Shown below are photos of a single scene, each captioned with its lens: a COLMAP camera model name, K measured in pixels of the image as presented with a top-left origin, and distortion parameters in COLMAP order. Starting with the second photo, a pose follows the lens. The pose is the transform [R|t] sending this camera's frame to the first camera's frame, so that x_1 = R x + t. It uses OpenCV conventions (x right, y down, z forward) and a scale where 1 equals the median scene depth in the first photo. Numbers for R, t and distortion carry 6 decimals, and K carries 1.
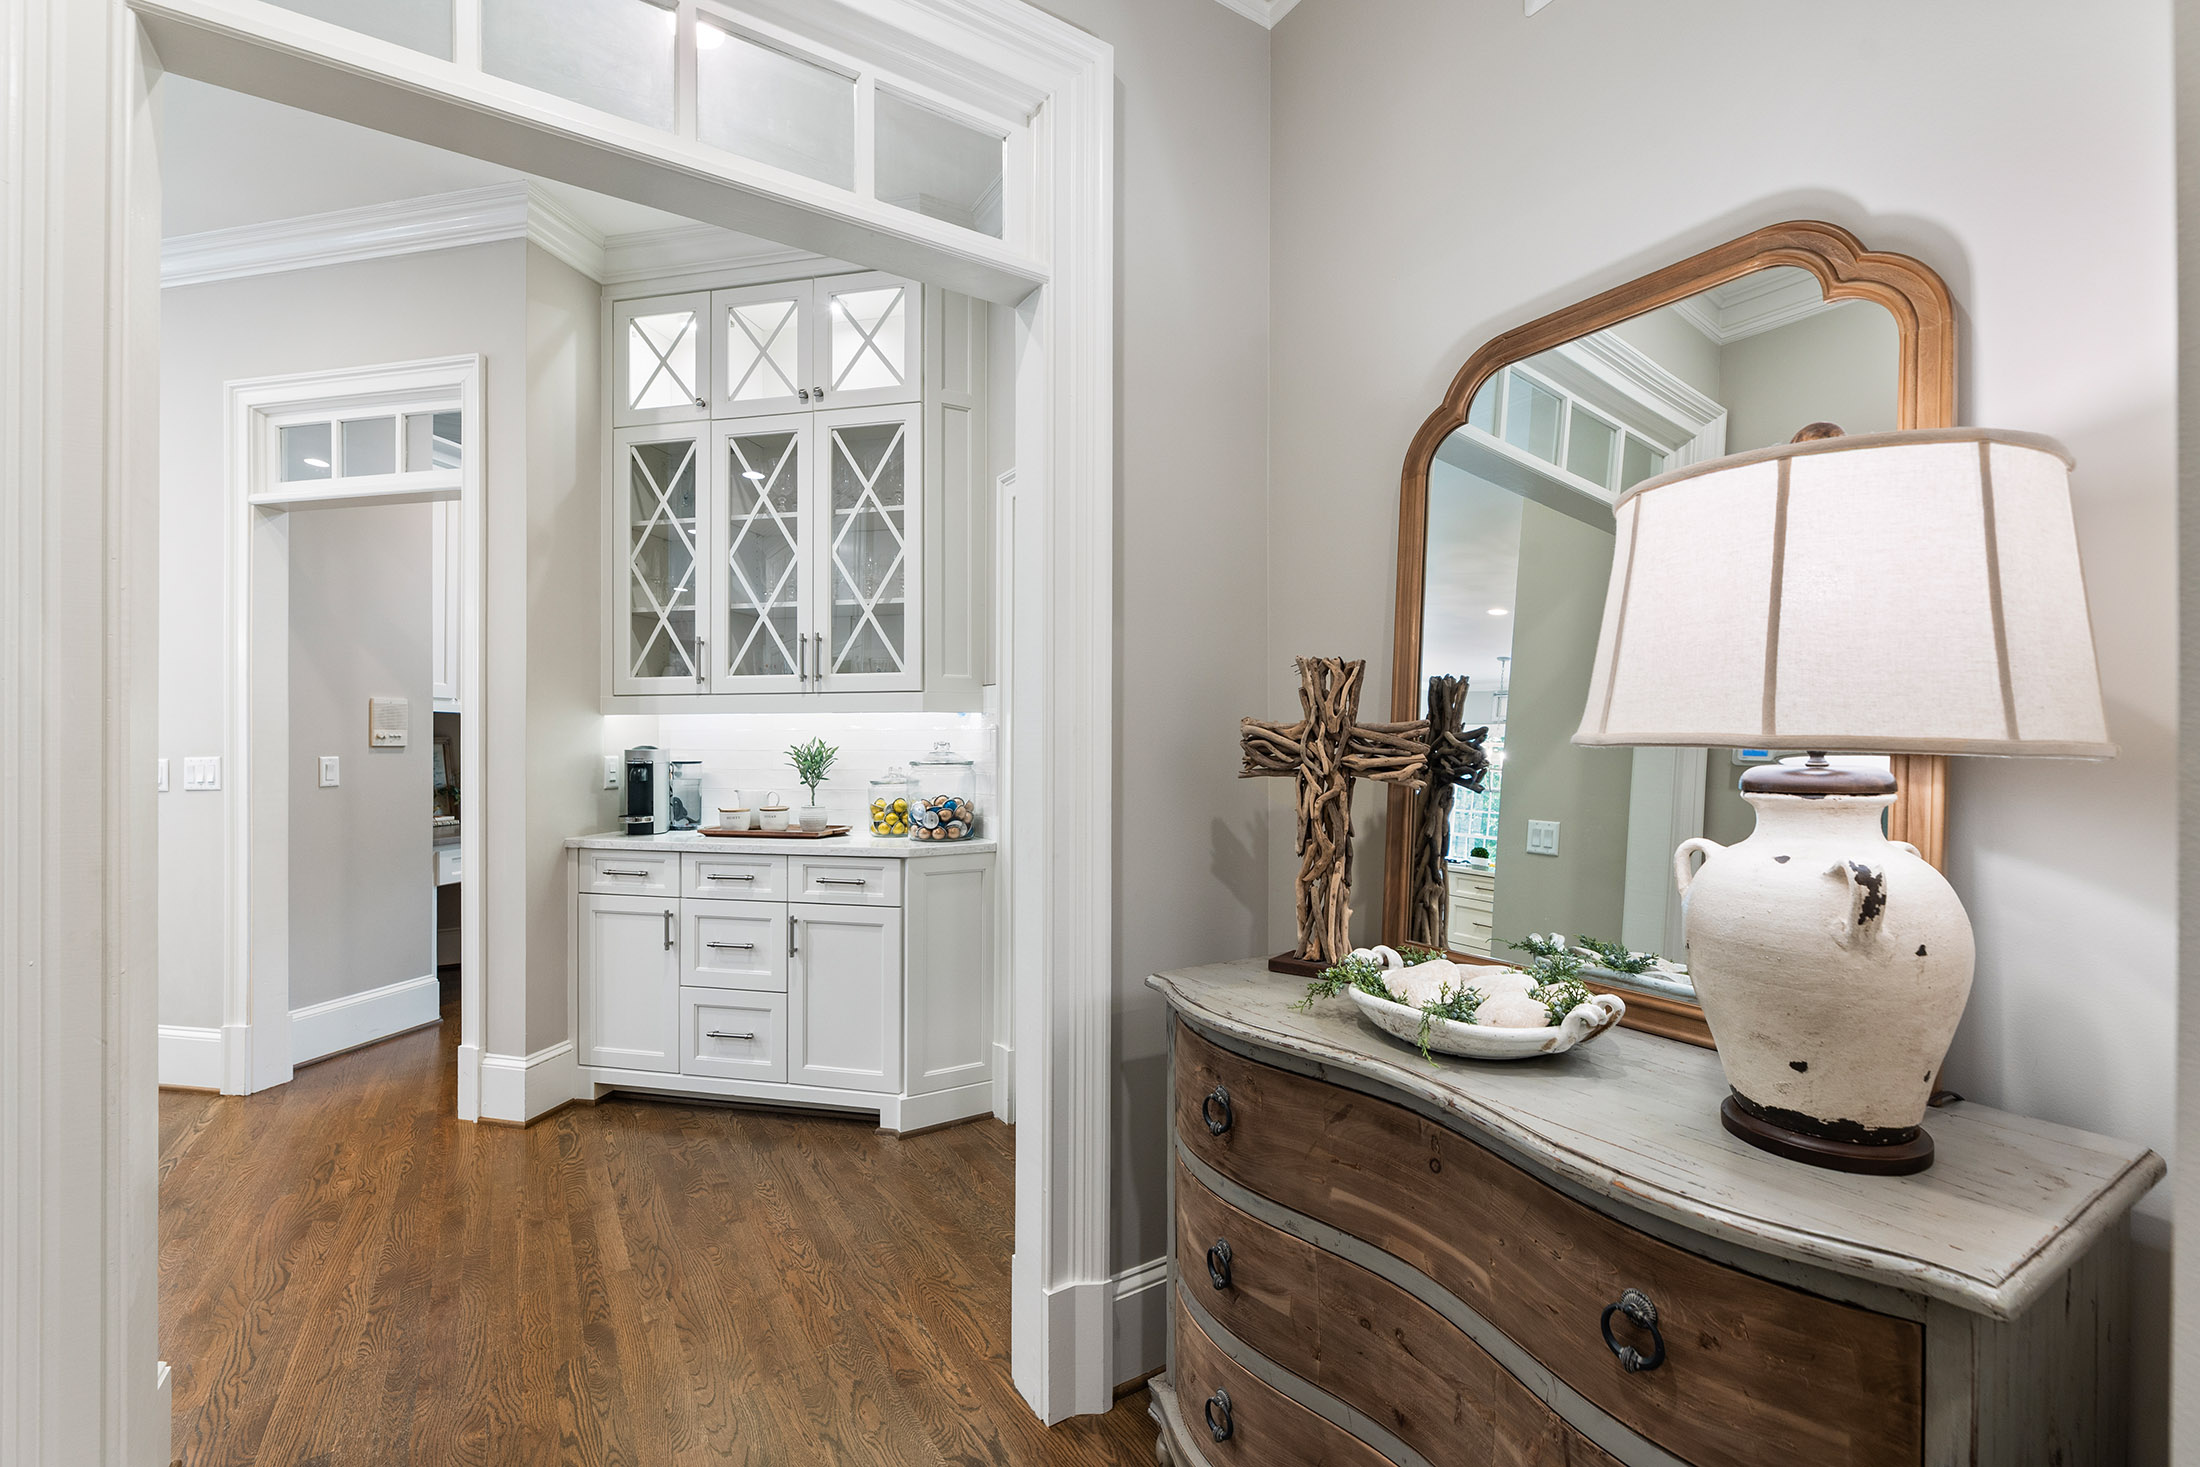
lens RADIAL K [[1001.2, 0, 1092.4], [0, 1001.2, 738.1], [0, 0, 1]] dist [-0.001859, -0.000007]
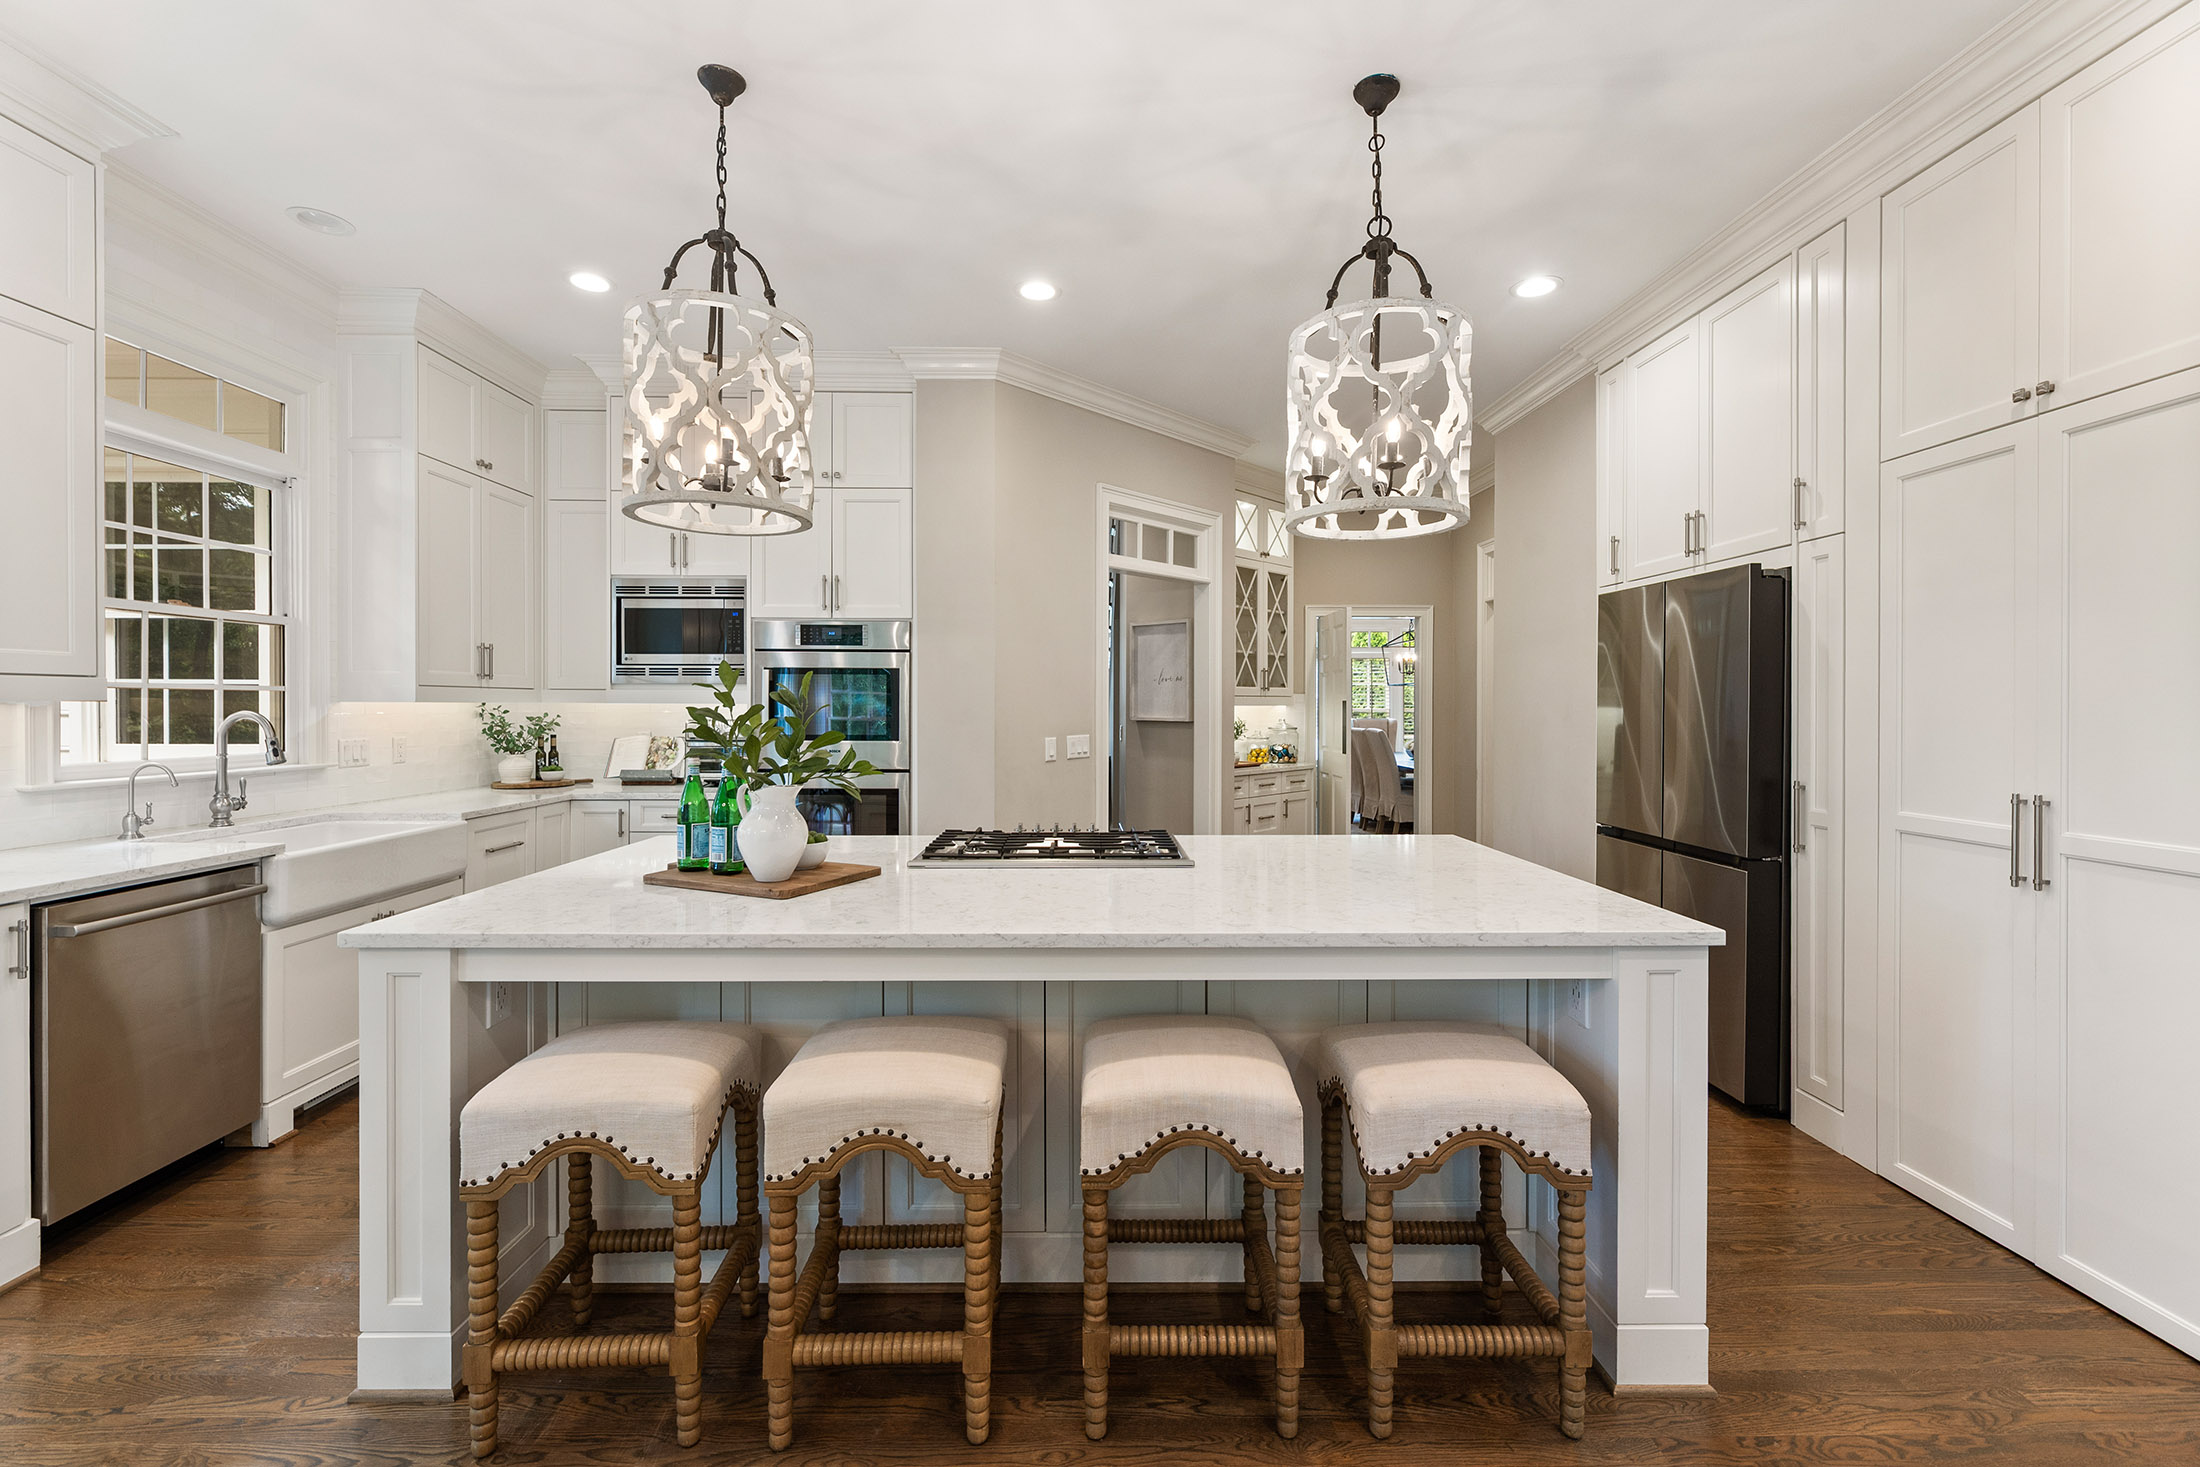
lens RADIAL K [[925.8, 0, 1095.4], [0, 925.8, 708.8], [0, 0, 1]] dist [-0.003468, 0.001403]
pose [[0.526127, 0.007149, 0.850376, -2.130302], [-0.003098, 0.999974, -0.006489, -0.003432], [-0.850401, 0.000779, 0.526135, 0.280921]]
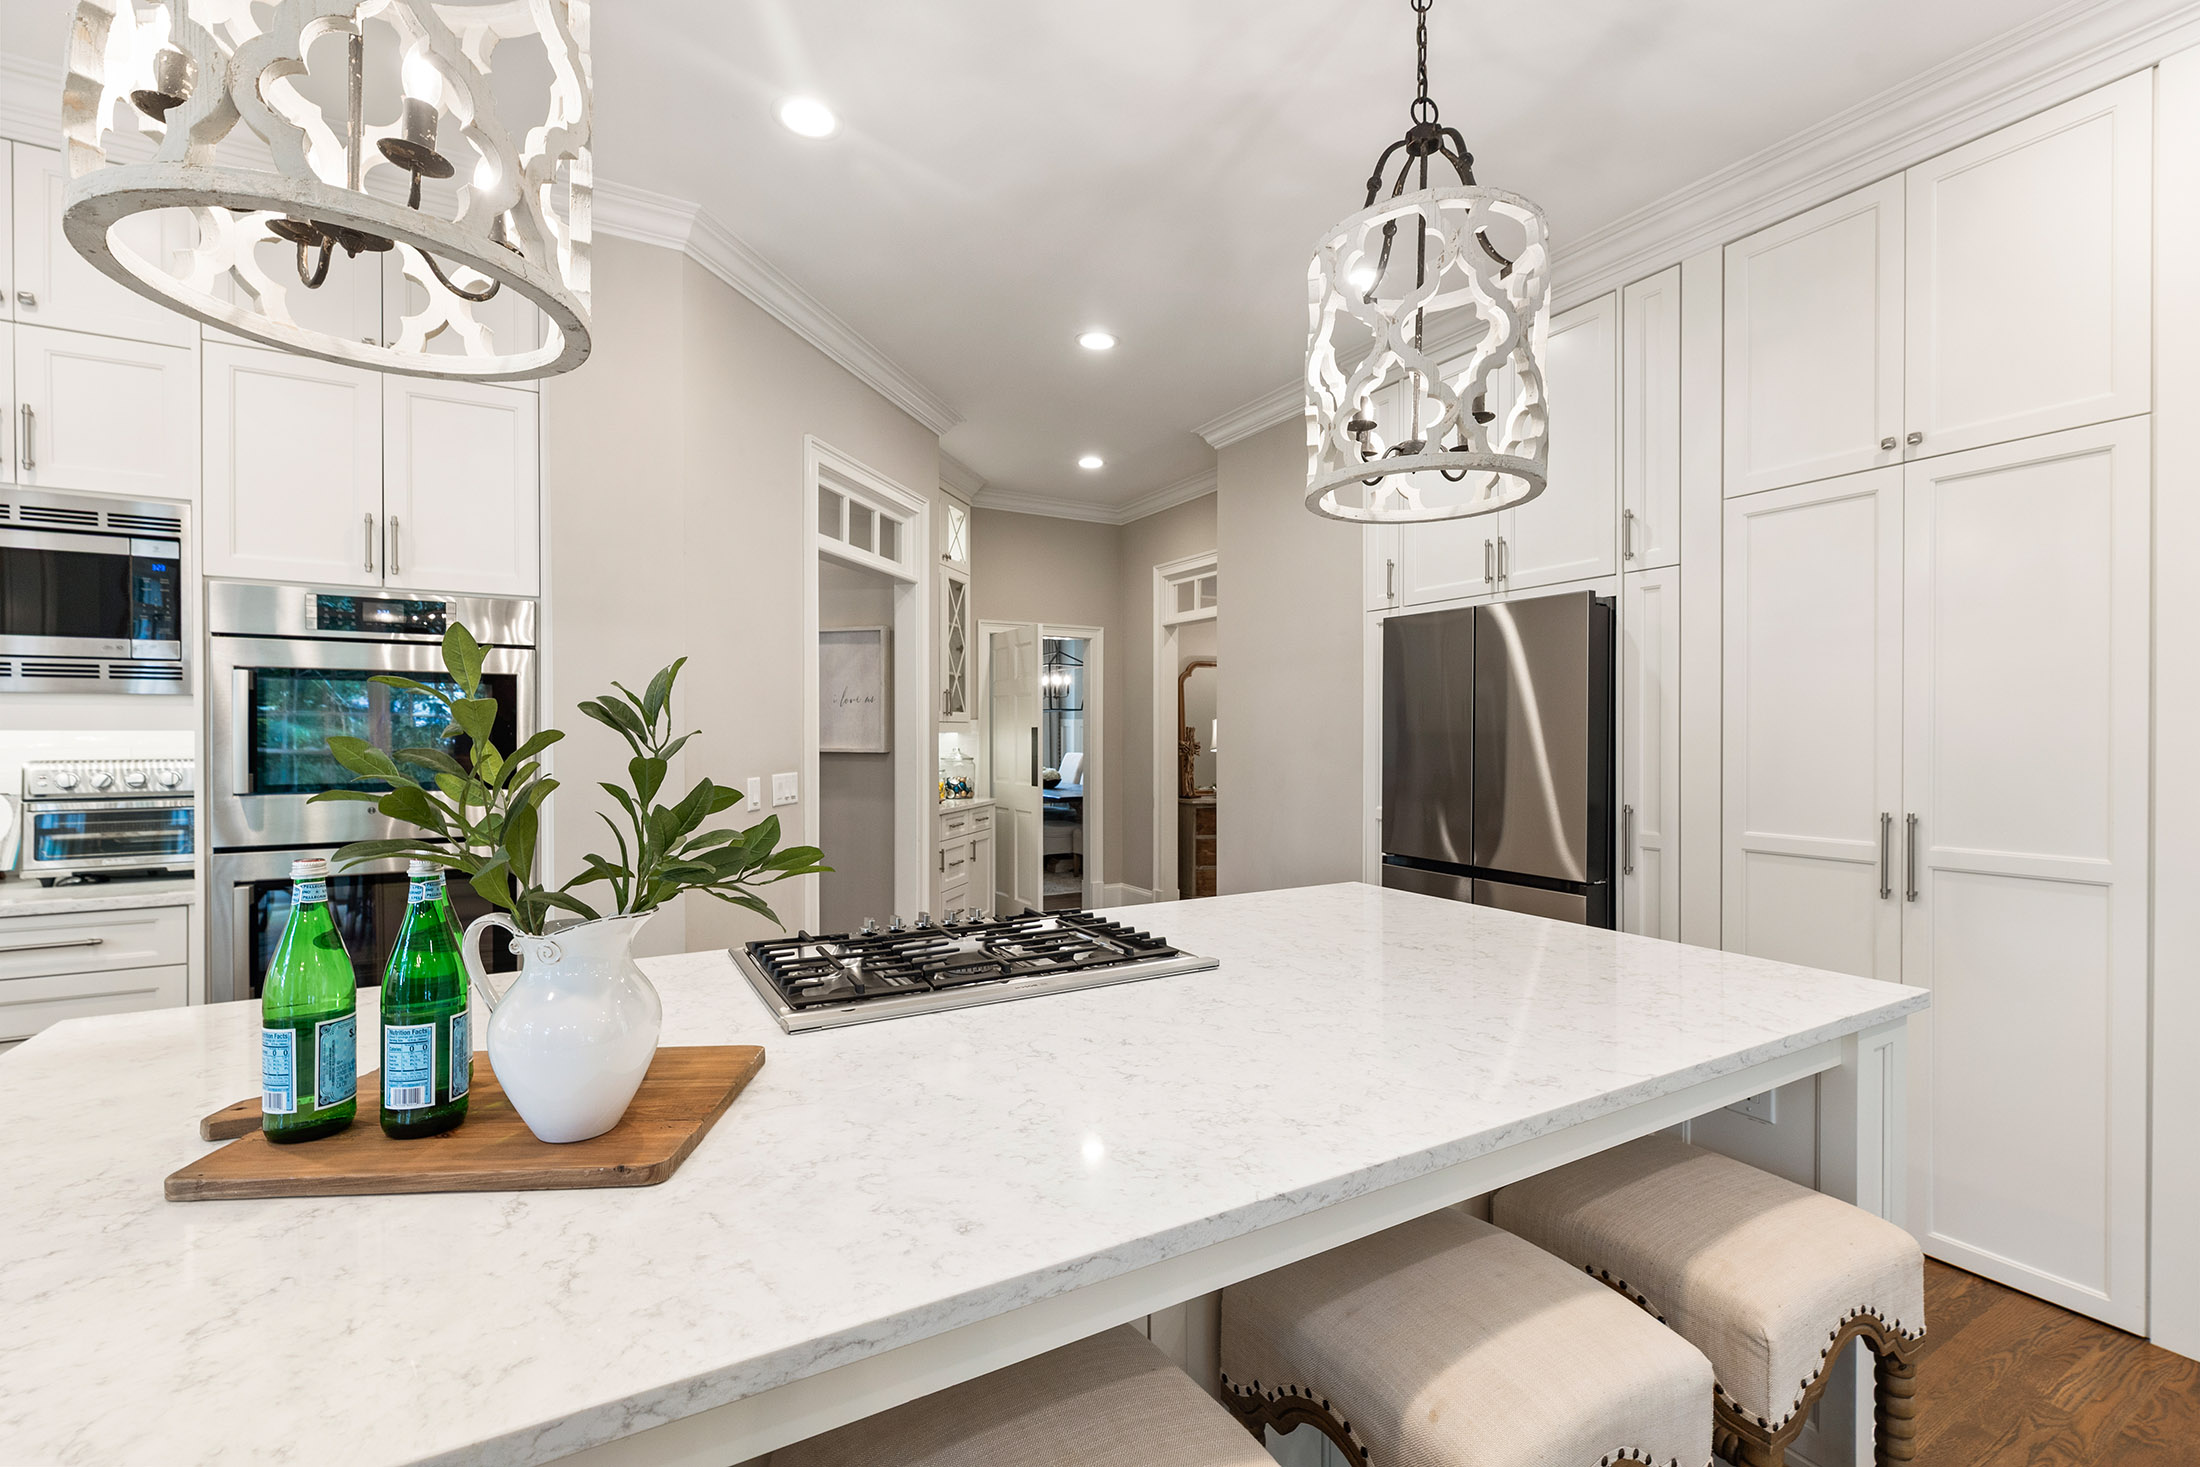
lens RADIAL K [[945.9, 0, 1104.4], [0, 945.9, 738.7], [0, 0, 1]] dist [0.002604, -0.000243]
pose [[0.051273, 0.003191, 0.998680, -1.983737], [0.004102, 0.999986, -0.003406, -0.005919], [-0.998676, 0.004271, 0.051259, 0.631689]]
